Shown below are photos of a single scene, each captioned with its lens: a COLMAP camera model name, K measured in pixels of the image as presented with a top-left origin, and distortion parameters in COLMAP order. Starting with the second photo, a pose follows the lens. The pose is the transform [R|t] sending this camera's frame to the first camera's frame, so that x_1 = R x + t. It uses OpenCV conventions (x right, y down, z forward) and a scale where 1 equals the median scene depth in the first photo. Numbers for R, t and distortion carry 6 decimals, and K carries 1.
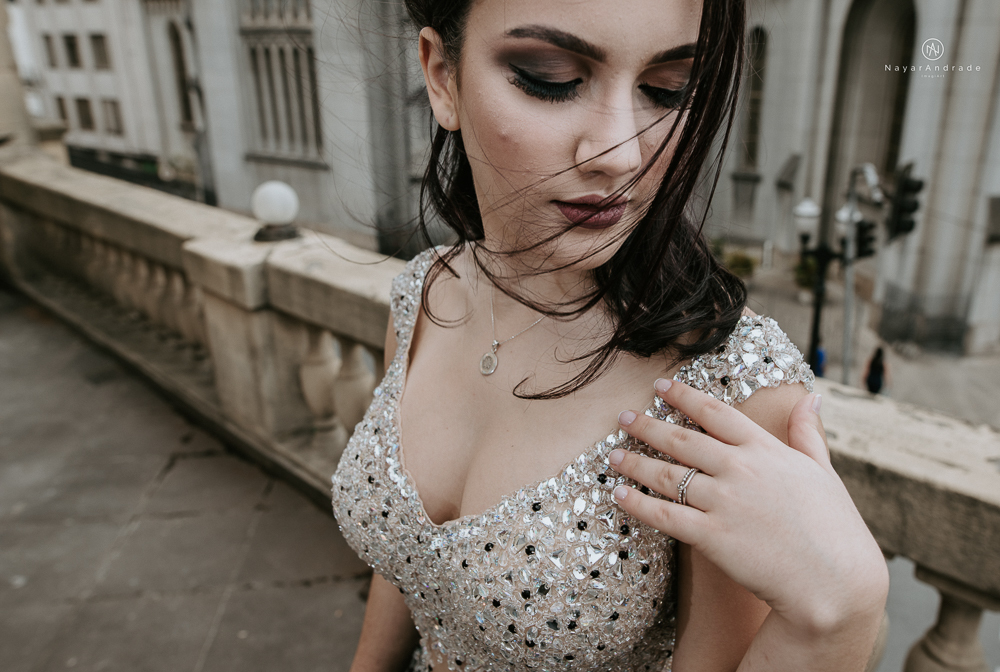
lens RADIAL K [[768.2, 0, 550.8], [0, 768.2, 303.6], [0, 0, 1]] dist [-0.053910, 0.057096]
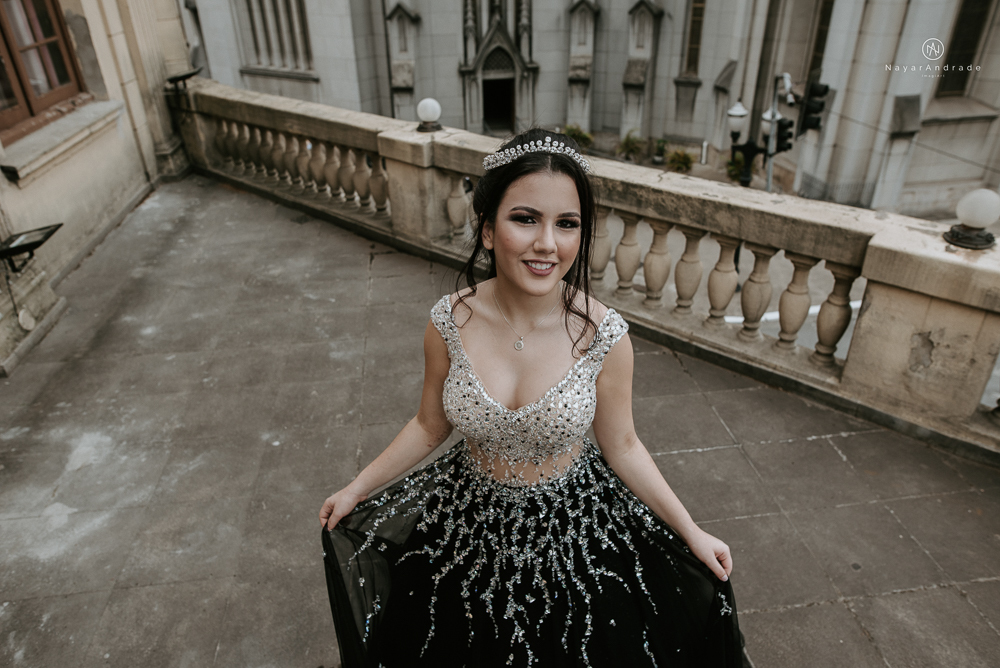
lens RADIAL K [[691.1, 0, 501.1], [0, 691.1, 336.5], [0, 0, 1]] dist [-0.048372, 0.037482]
pose [[0.999844, -0.015084, -0.009217, -0.156597], [0.016549, 0.982004, 0.188136, 0.081635], [0.006213, -0.188259, 0.982100, -0.619595]]
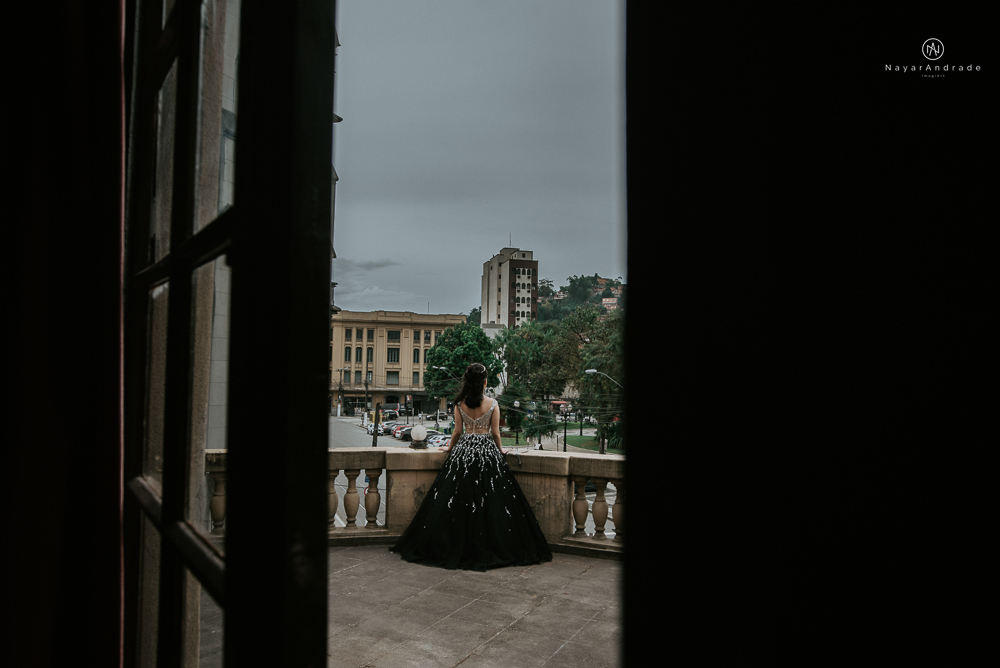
lens RADIAL K [[691.1, 0, 501.1], [0, 691.1, 336.5], [0, 0, 1]] dist [-0.048372, 0.037482]
pose [[0.560886, 0.058692, 0.825810, -1.133285], [0.253758, 0.937284, -0.238966, 0.375128], [-0.788044, 0.343589, 0.510816, -1.091568]]
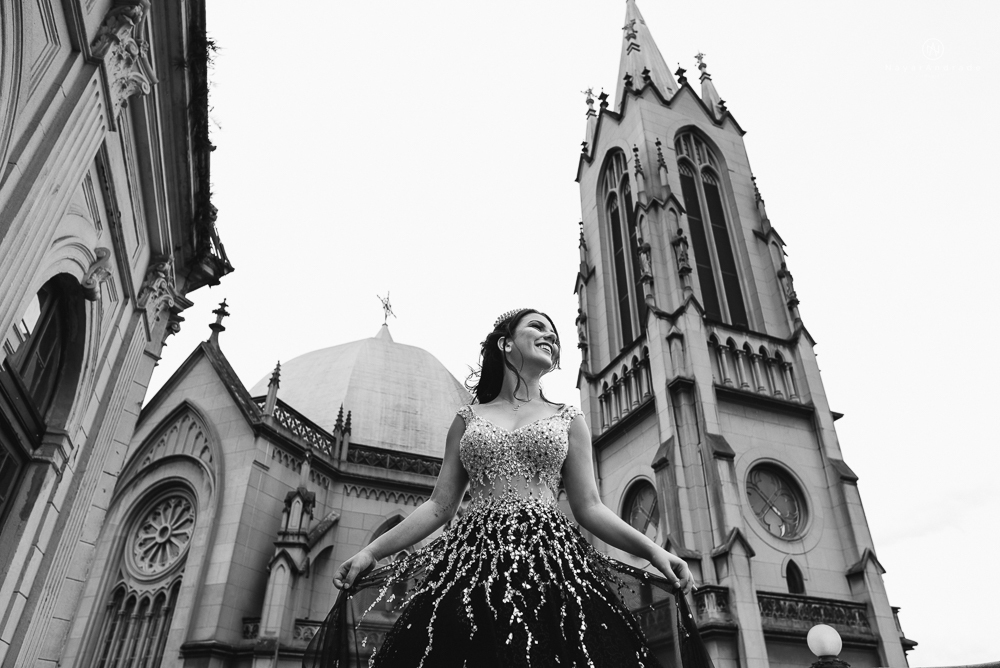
lens RADIAL K [[691.1, 0, 501.1], [0, 691.1, 336.5], [0, 0, 1]] dist [-0.048372, 0.037482]
pose [[0.982512, 0.107918, 0.151735, -0.249116], [0.052842, 0.619800, -0.782979, 0.584043], [-0.178543, 0.777304, 0.603258, -0.645289]]
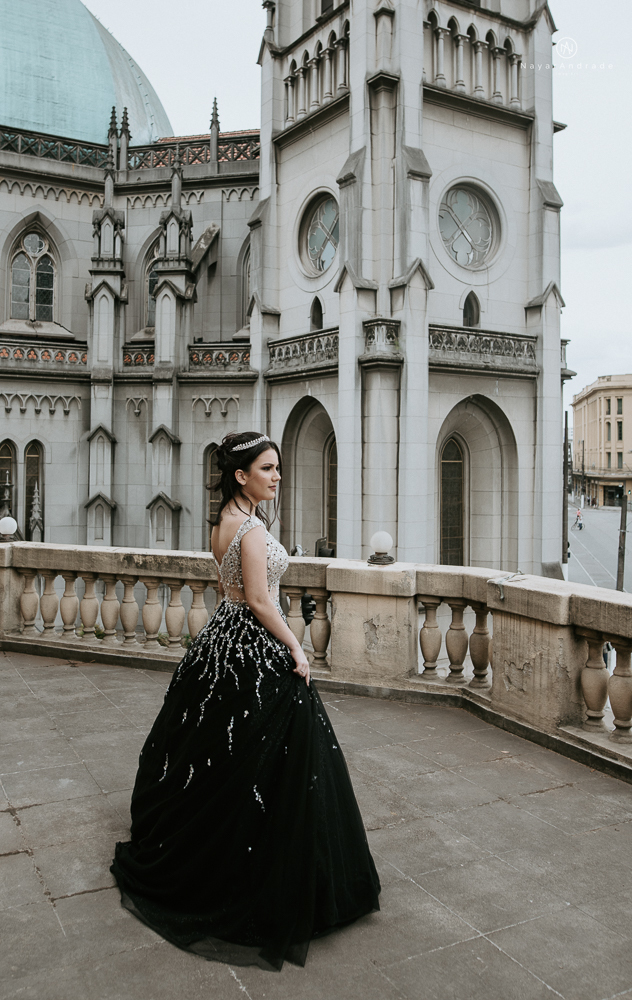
lens RADIAL K [[842.9, 0, 270.5], [0, 842.9, 426.4], [0, 0, 1]] dist [-0.064241, 0.073884]
pose [[0.950356, 0.018273, 0.310629, -0.343211], [0.093531, 0.935335, -0.341176, 0.445460], [-0.296776, 0.353292, 0.887191, -1.337175]]
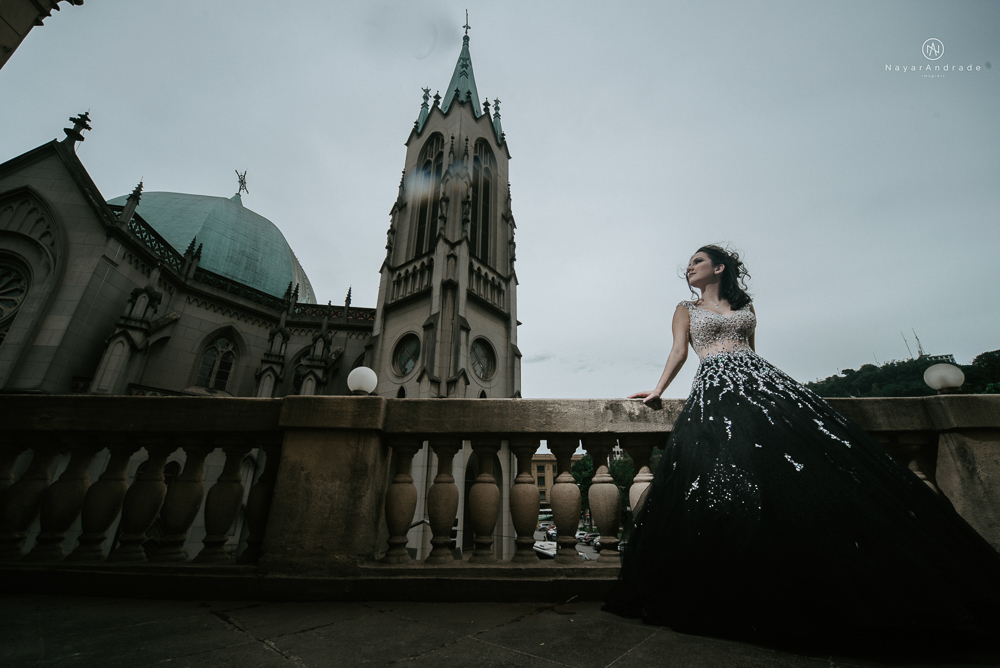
lens RADIAL K [[380.9, 0, 499.9], [0, 380.9, 346.1], [0, 0, 1]] dist [-0.018356, 0.002268]
pose [[0.742907, 0.250767, 0.620649, -0.549634], [0.215049, 0.788622, -0.576046, 0.256680], [-0.633910, 0.561419, 0.531946, 0.348063]]
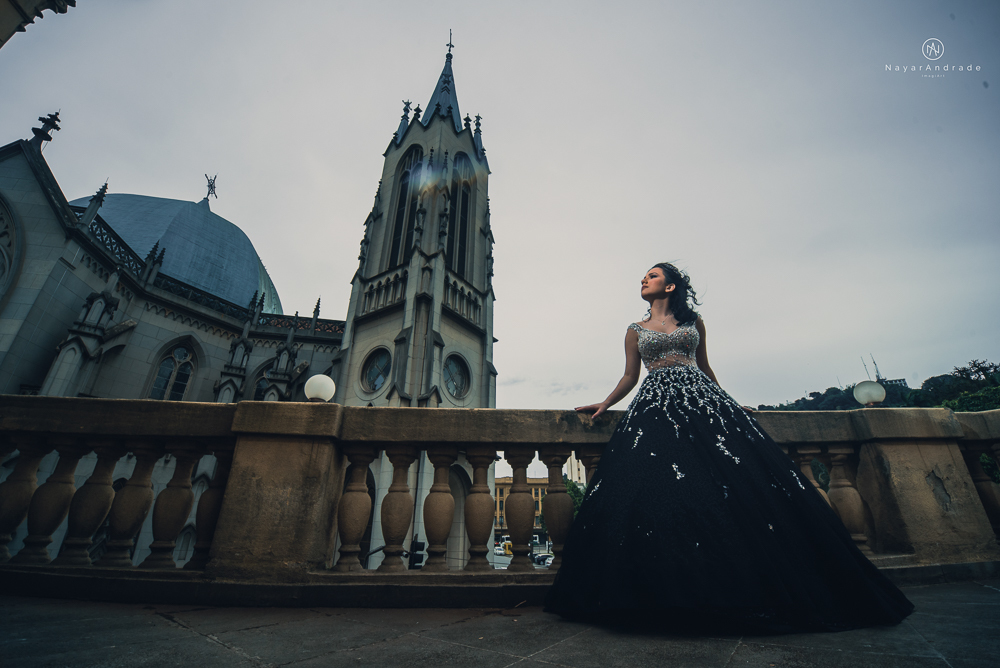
lens RADIAL K [[395.3, 0, 500.3], [0, 395.3, 347.5], [0, 0, 1]] dist [-0.046475, 0.004118]
pose [[0.697935, 0.293198, 0.653393, -0.545902], [0.233568, 0.769278, -0.594690, 0.288826], [-0.677003, 0.567667, 0.468424, 0.322016]]
